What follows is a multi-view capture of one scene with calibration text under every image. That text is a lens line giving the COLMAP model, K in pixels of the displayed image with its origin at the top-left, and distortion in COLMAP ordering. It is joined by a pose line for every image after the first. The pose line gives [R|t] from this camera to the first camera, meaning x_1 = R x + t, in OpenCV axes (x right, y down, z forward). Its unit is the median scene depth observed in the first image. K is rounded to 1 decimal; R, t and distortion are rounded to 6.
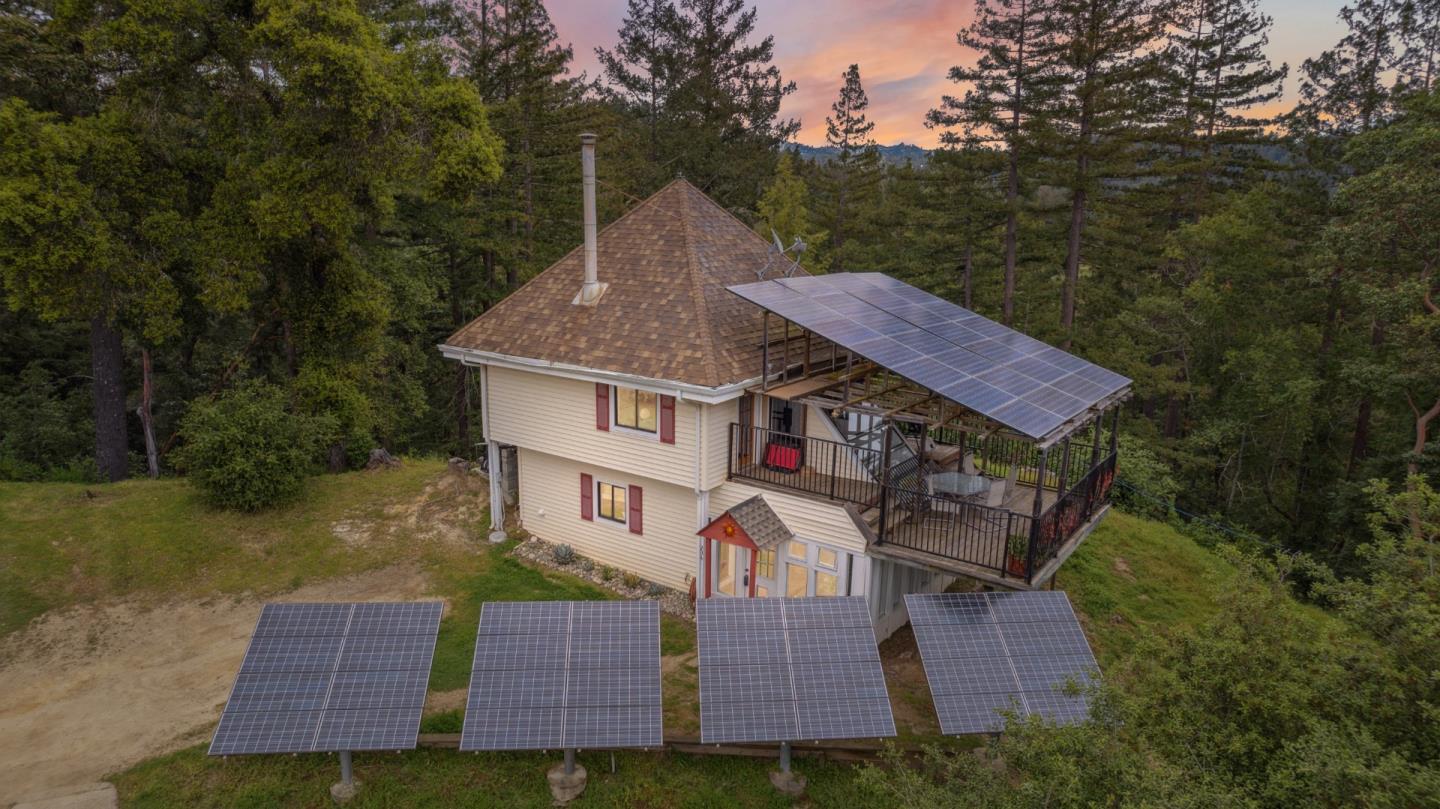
lens RADIAL K [[918.9, 0, 720.5], [0, 918.9, 412.7], [0, 0, 1]] dist [-0.058149, 0.047272]
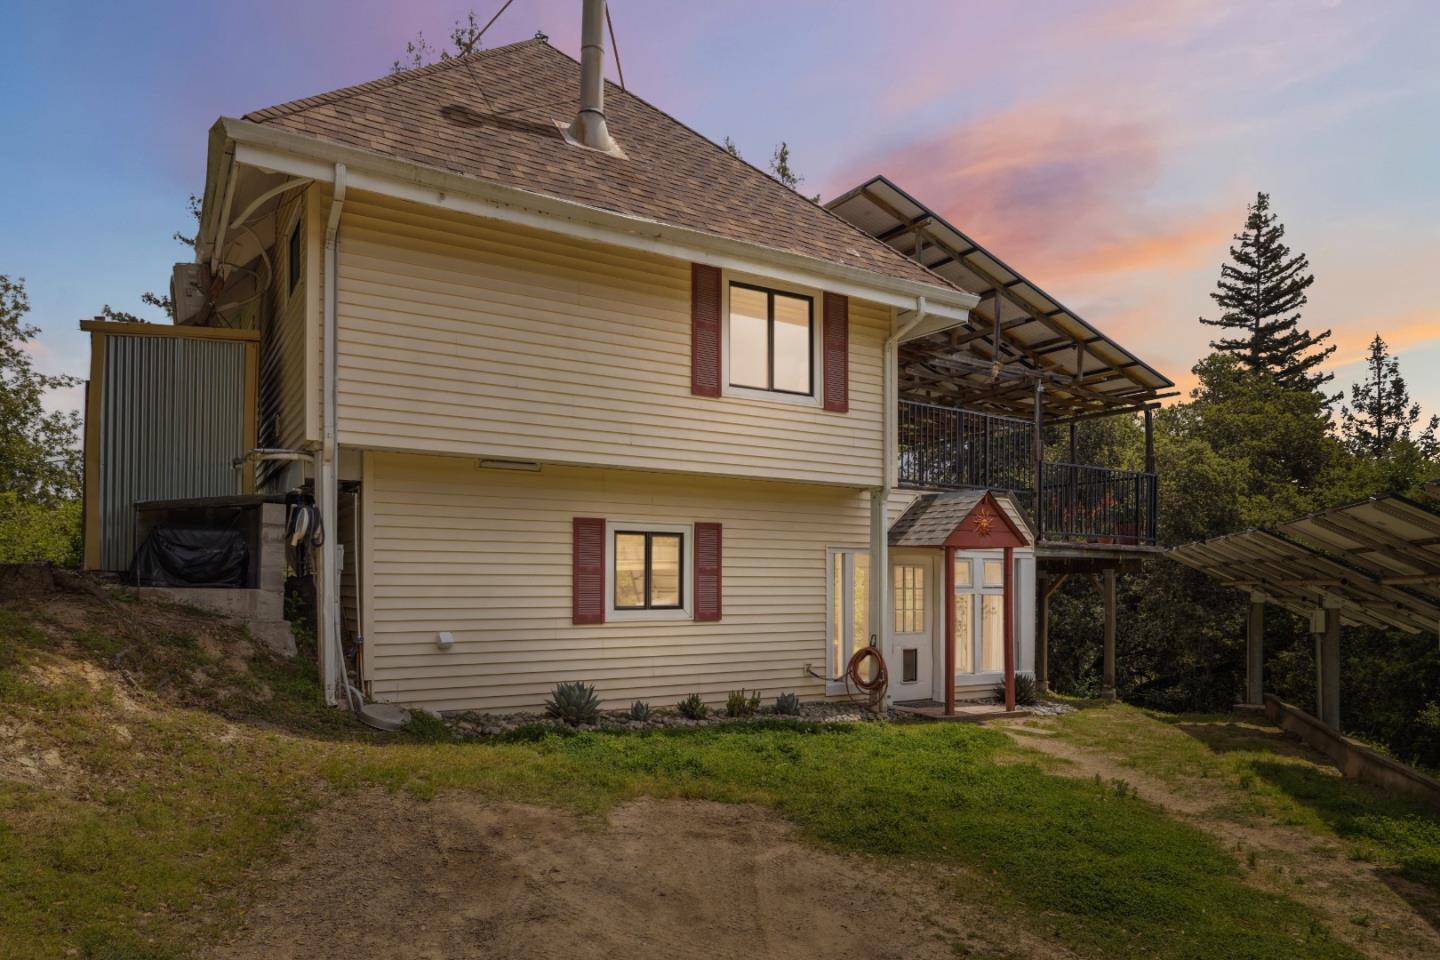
lens RADIAL K [[918.6, 0, 708.3], [0, 918.6, 577.1], [0, 0, 1]] dist [0.005418, -0.002262]
pose [[0.386586, -0.005285, 0.922238, -0.554481], [0.211599, 0.973816, -0.083118, 0.148027], [-0.897651, 0.227277, 0.377582, 0.784581]]
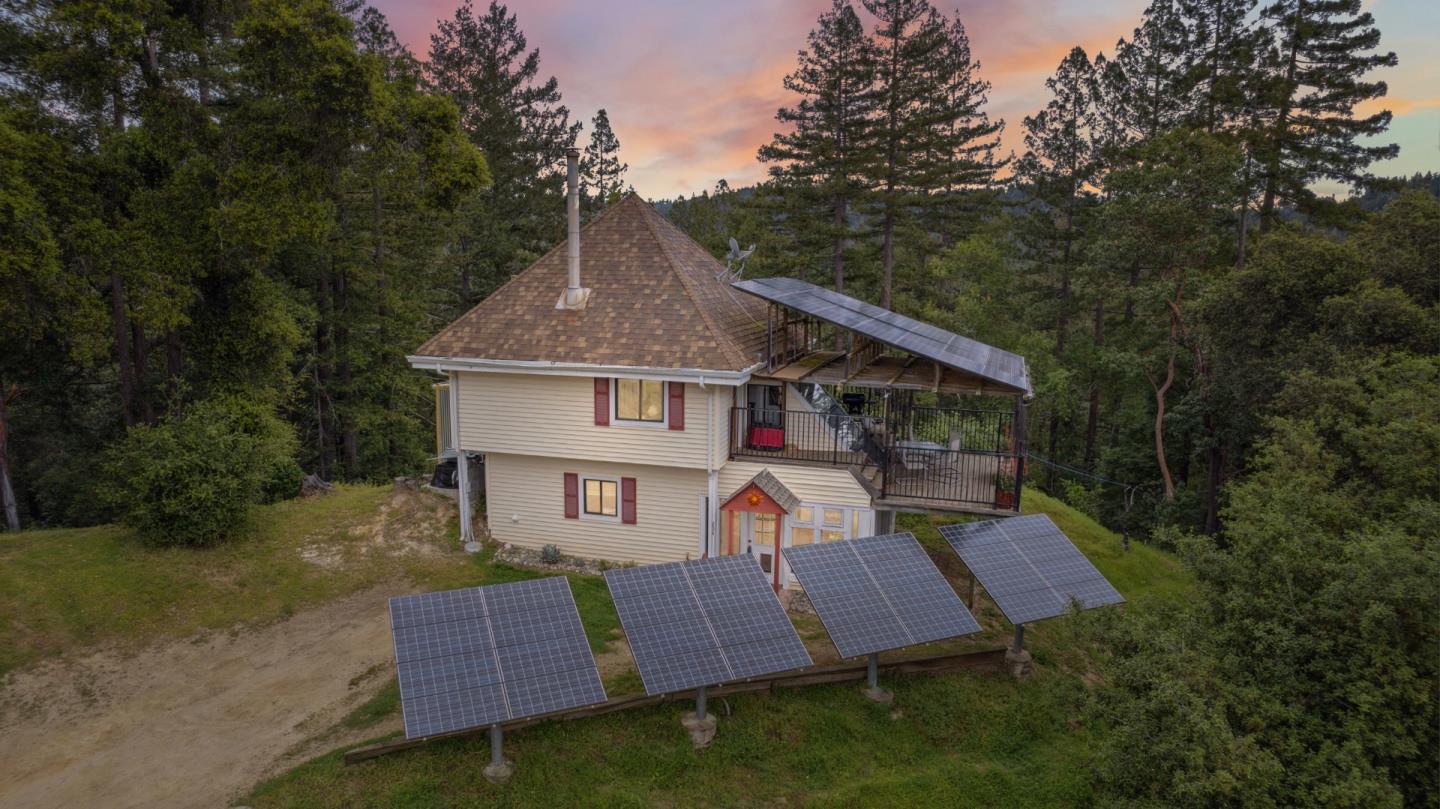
lens RADIAL K [[918.9, 0, 725.2], [0, 918.9, 406.1], [0, 0, 1]] dist [-0.058149, 0.047272]
pose [[0.945133, -0.059579, 0.321207, -0.312158], [0.077888, 0.995971, -0.044445, 0.051773], [-0.317265, 0.067024, 0.945965, -0.039650]]
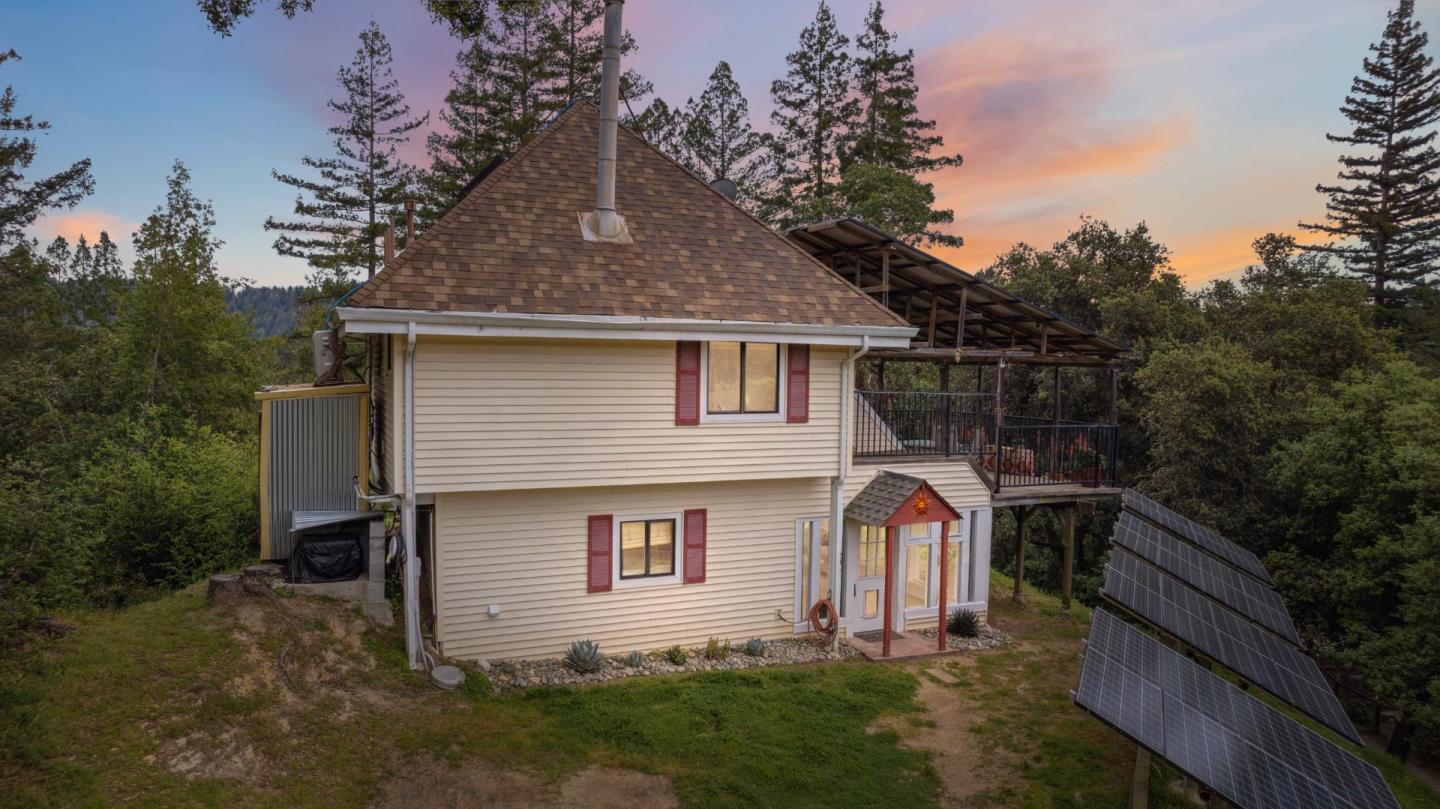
lens RADIAL K [[918.9, 0, 717.8], [0, 918.9, 415.2], [0, 0, 1]] dist [-0.058149, 0.047272]
pose [[0.503940, -0.055344, 0.861964, -0.646187], [0.186891, 0.981291, -0.046259, 0.044334], [-0.843277, 0.184405, 0.504855, 0.609322]]
